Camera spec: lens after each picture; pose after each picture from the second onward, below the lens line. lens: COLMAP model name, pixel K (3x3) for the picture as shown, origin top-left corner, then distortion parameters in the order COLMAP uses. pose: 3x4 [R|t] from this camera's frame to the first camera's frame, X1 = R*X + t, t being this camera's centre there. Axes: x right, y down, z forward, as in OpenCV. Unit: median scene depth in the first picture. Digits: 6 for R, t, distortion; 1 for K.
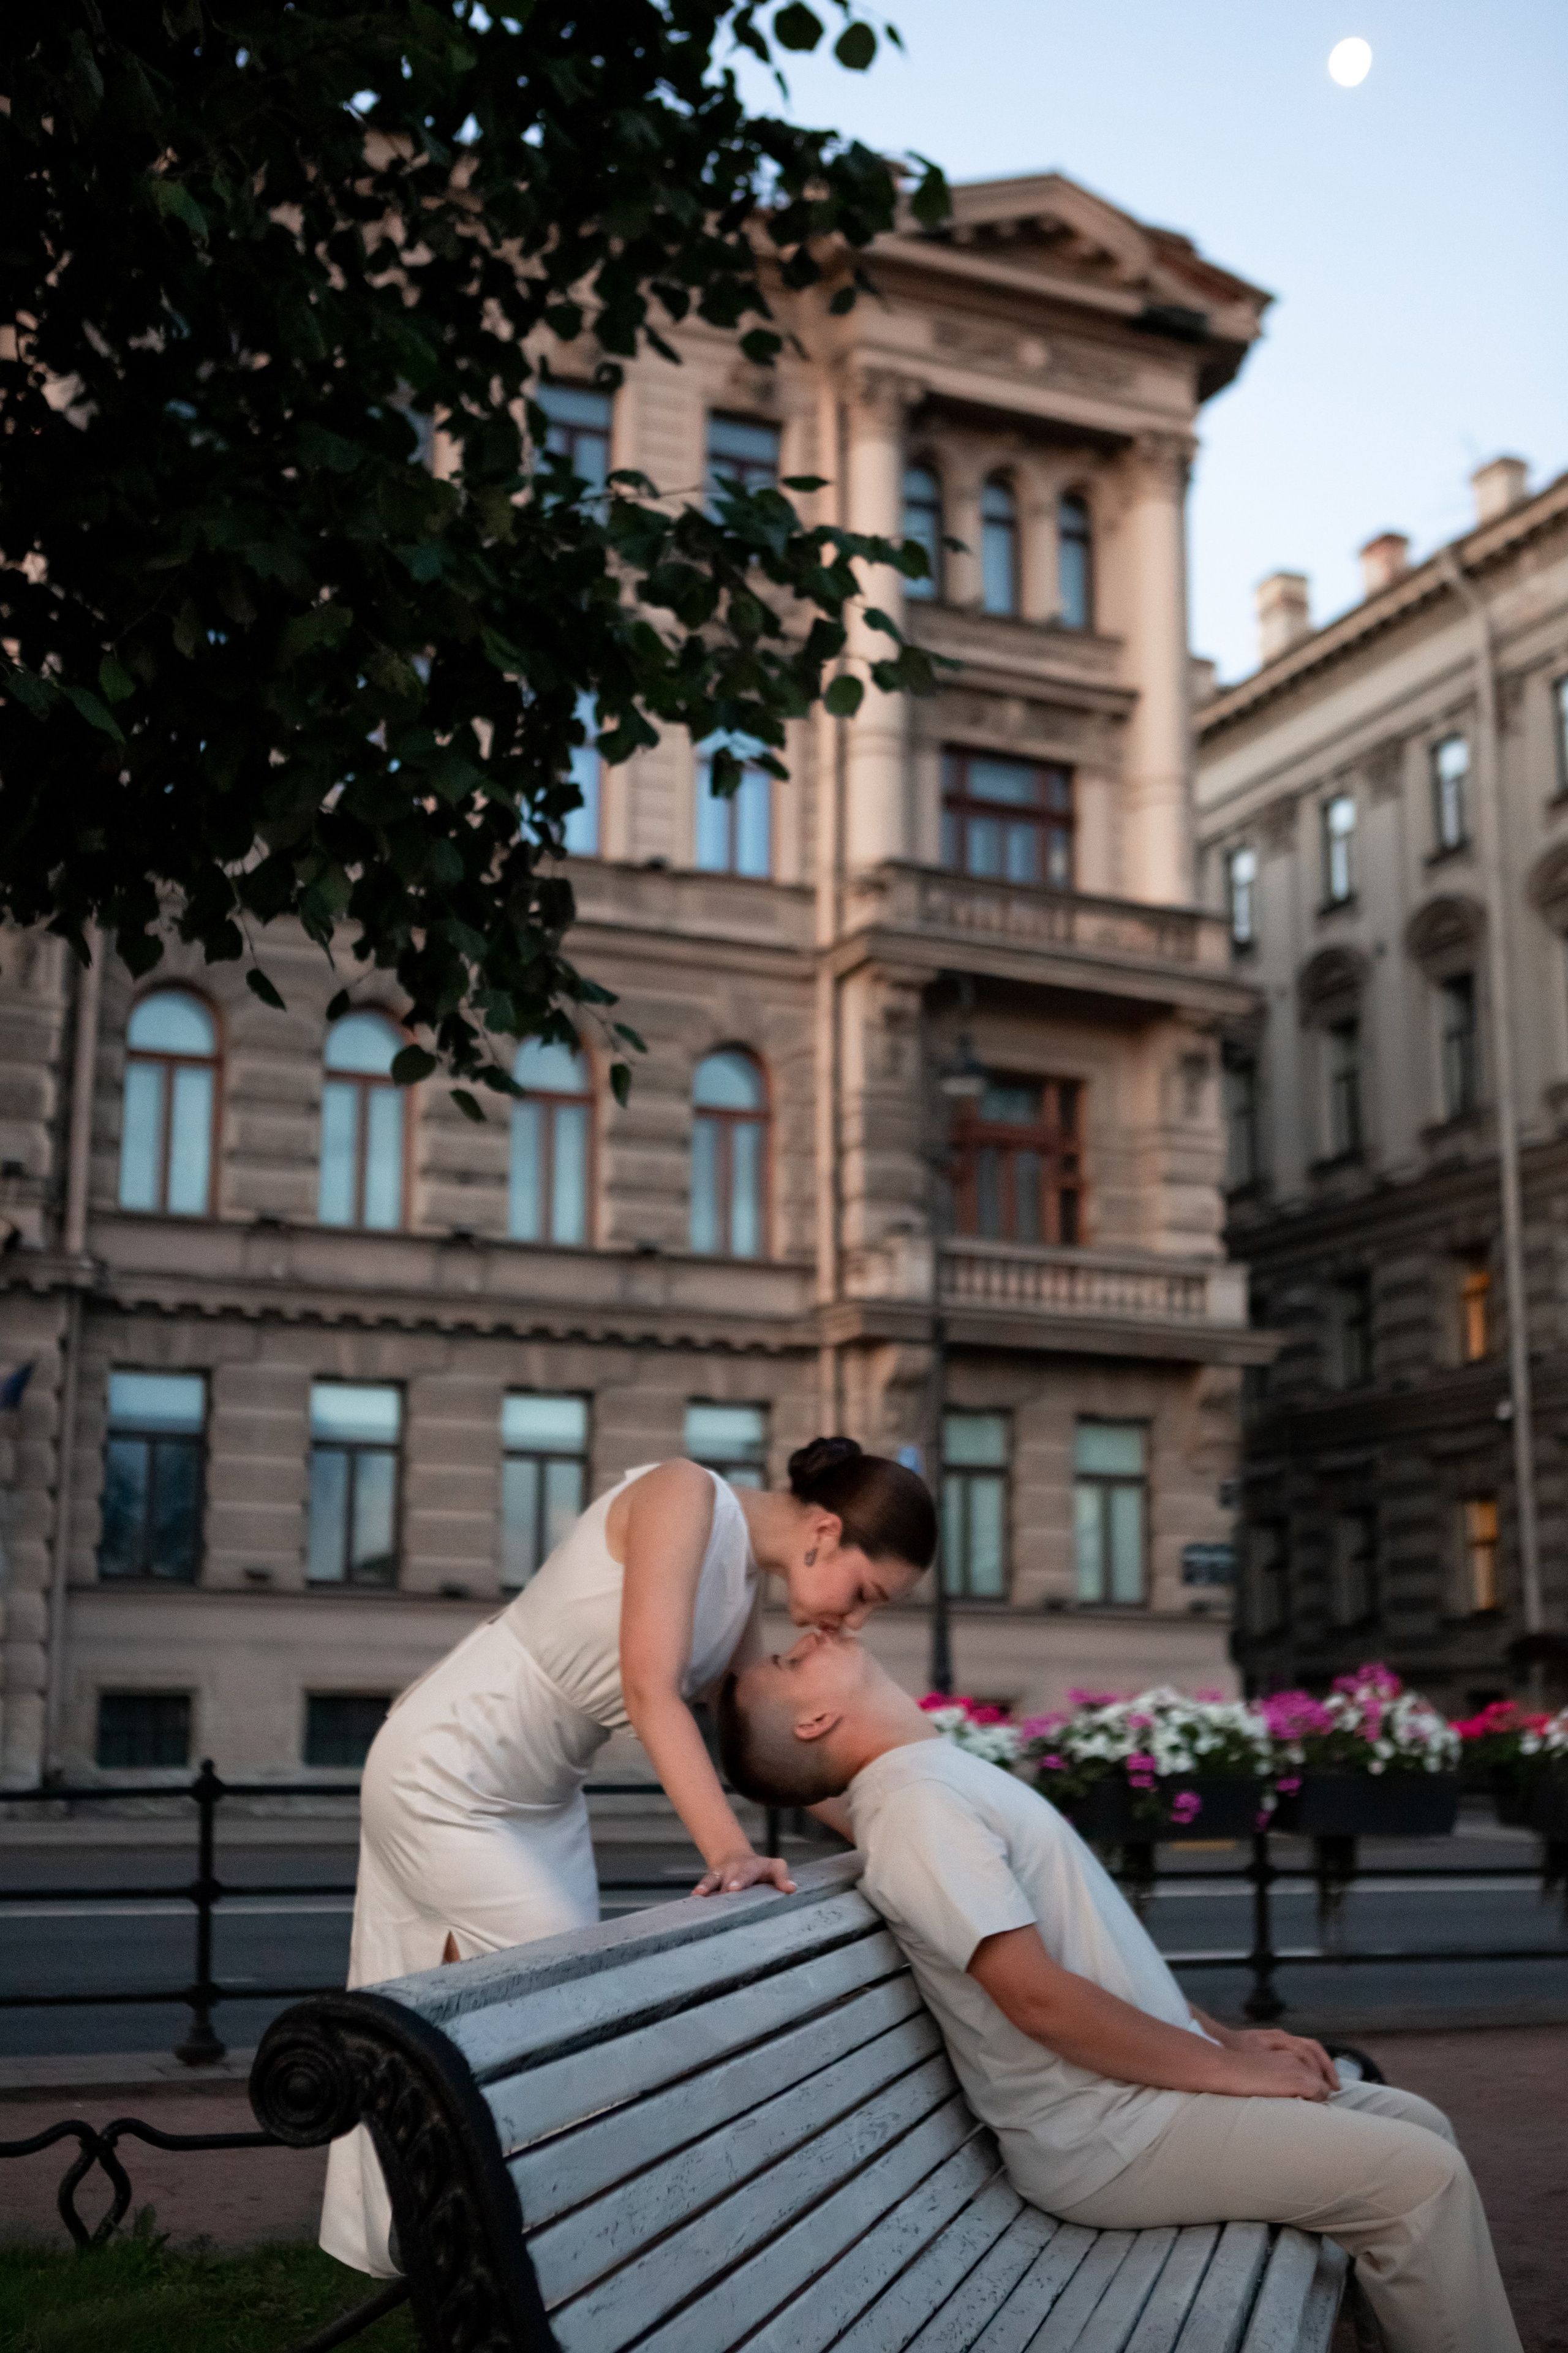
lens RADIAL K [[2642.9, 0, 784.0], [0, 2642.9, 1176.5], [0, 0, 1]] dist [-0.070334, 0.185372]
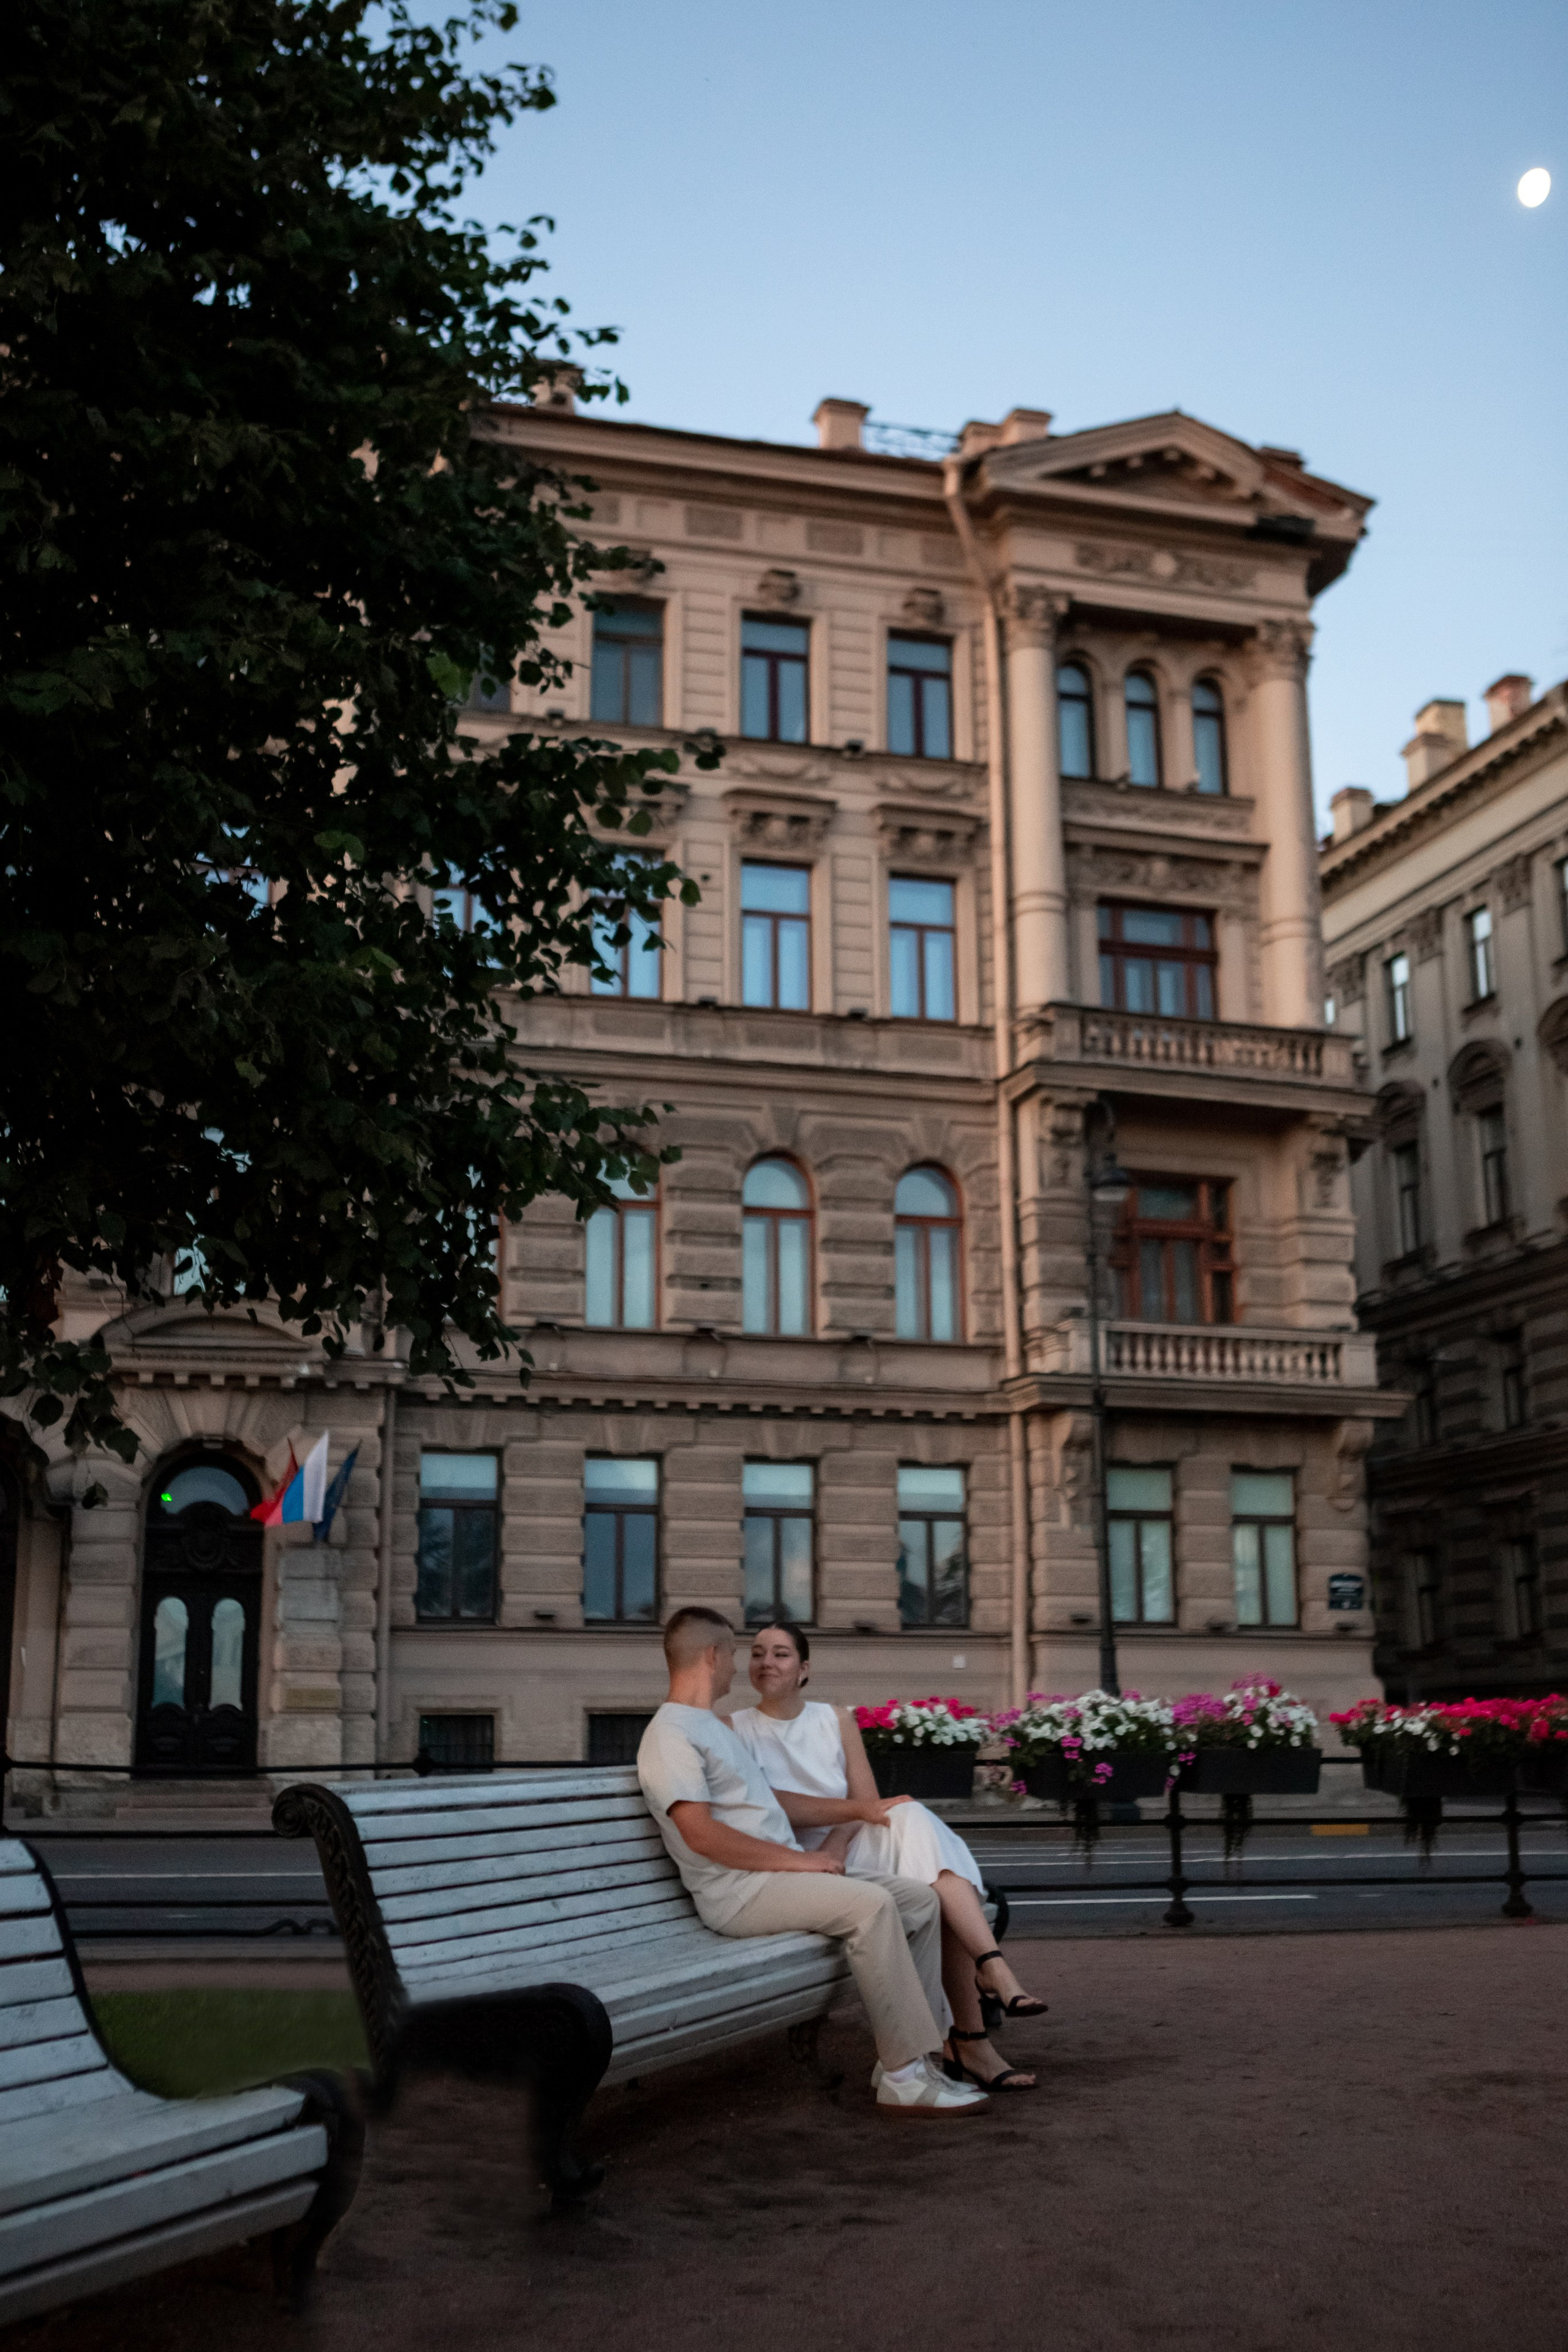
lens RADIAL K [[2467.8, 0, 784.0], [0, 2467.8, 1176.0], [0, 0, 1]] dist [-0.081560, 0.004526]
pose [[0.992100, -0.038121, -0.119514, 0.049170], [0.035324, 0.999052, -0.025429, -0.017801], [0.120371, 0.021006, 0.992507, -0.110835]]
